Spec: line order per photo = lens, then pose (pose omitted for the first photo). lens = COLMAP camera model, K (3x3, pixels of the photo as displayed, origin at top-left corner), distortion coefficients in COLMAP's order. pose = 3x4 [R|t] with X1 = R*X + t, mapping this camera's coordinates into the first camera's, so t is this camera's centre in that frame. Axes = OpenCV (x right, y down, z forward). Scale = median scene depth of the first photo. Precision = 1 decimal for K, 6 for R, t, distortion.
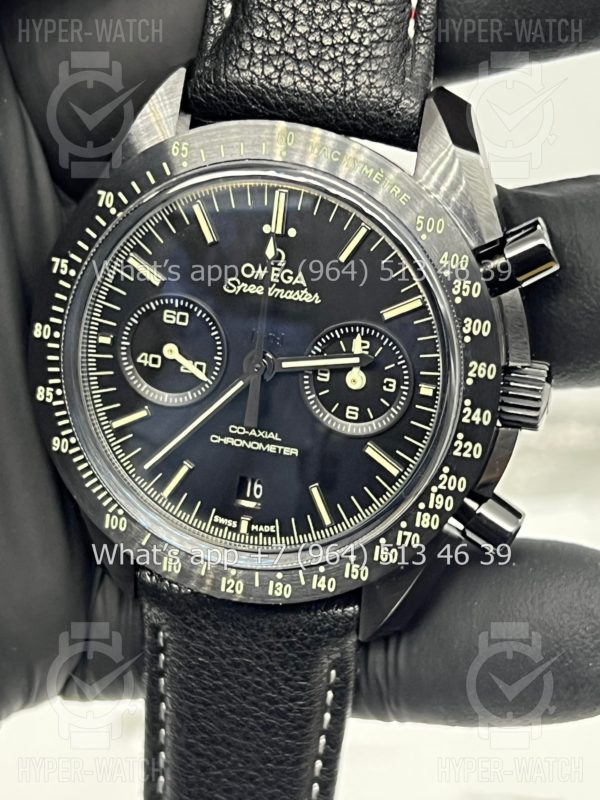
lens RADIAL K [[1864.9, 0, 297.2], [0, 1864.9, 425.3], [0, 0, 1]] dist [0.221119, 0.000000]
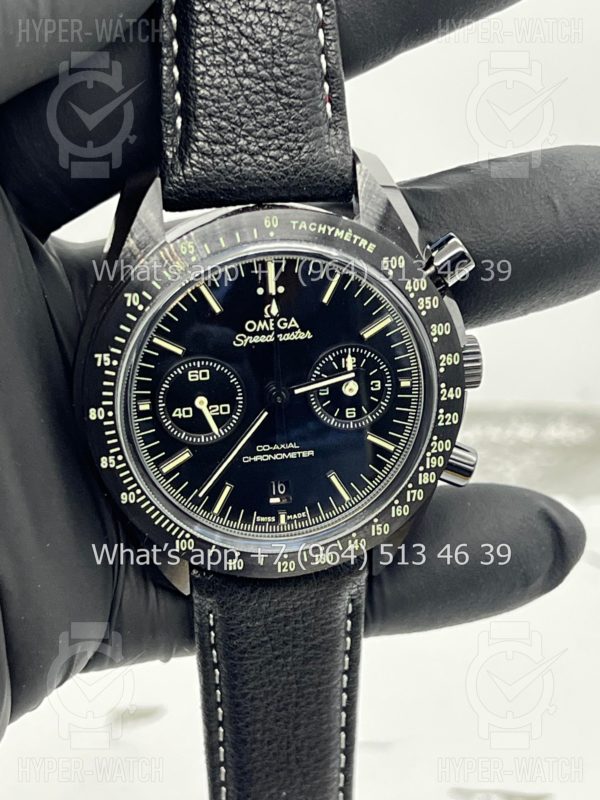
lens RADIAL K [[1864.9, 0, 305.0], [0, 1864.9, 432.5], [0, 0, 1]] dist [0.221119, 0.000000]
pose [[0.905638, -0.271635, 0.325630, -0.420445], [0.224110, 0.958491, 0.176264, -0.226970], [-0.359993, -0.086655, 0.928922, -0.182184]]
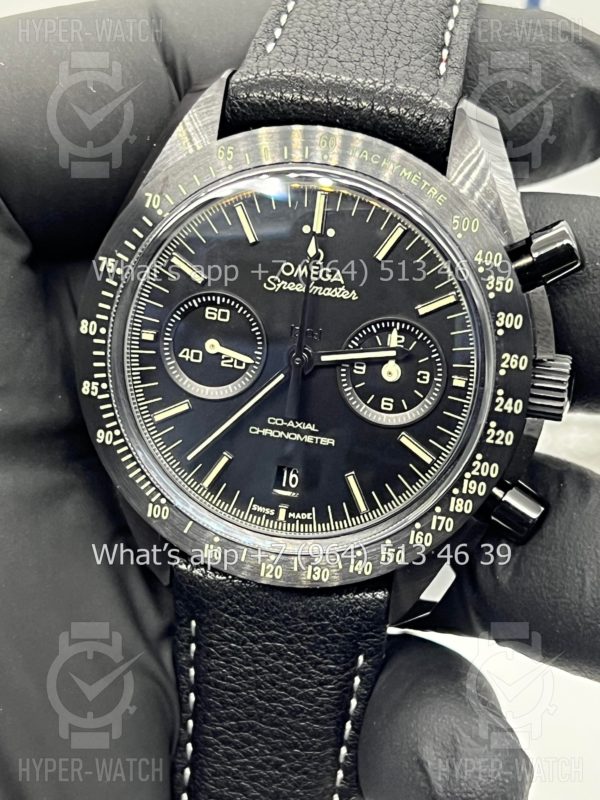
lens RADIAL K [[1864.9, 0, 294.8], [0, 1864.9, 425.4], [0, 0, 1]] dist [0.221119, 0.000000]
pose [[0.997979, -0.003363, 0.063462, -0.089391], [0.004967, 0.999672, -0.025126, 0.031491], [-0.063357, 0.025390, 0.997668, -0.046615]]
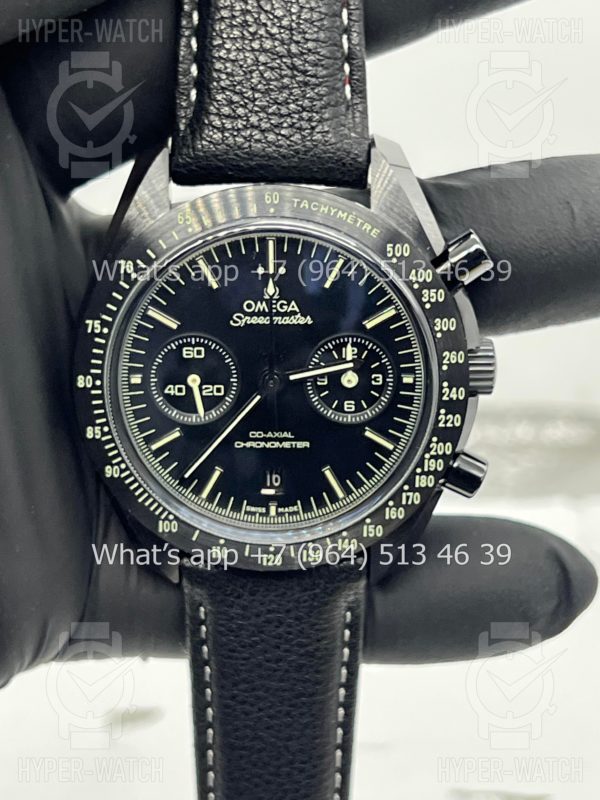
lens RADIAL K [[1864.9, 0, 293.8], [0, 1864.9, 427.6], [0, 0, 1]] dist [0.221119, 0.000000]
pose [[0.964956, -0.174137, 0.196304, -0.251977], [0.160415, 0.983479, 0.083882, -0.102449], [-0.207668, -0.049453, 0.976948, -0.204141]]
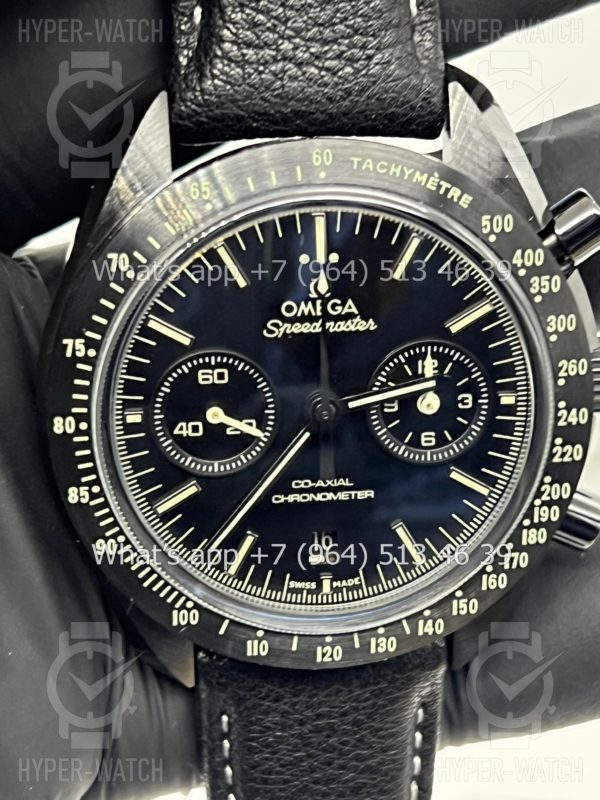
lens RADIAL K [[1864.9, 0, 303.9], [0, 1864.9, 404.5], [0, 0, 1]] dist [0.221119, 0.000000]
pose [[0.931509, -0.223288, 0.287113, -0.282325], [0.195696, 0.973066, 0.121841, -0.144753], [-0.306585, -0.057309, 0.950116, 0.160332]]
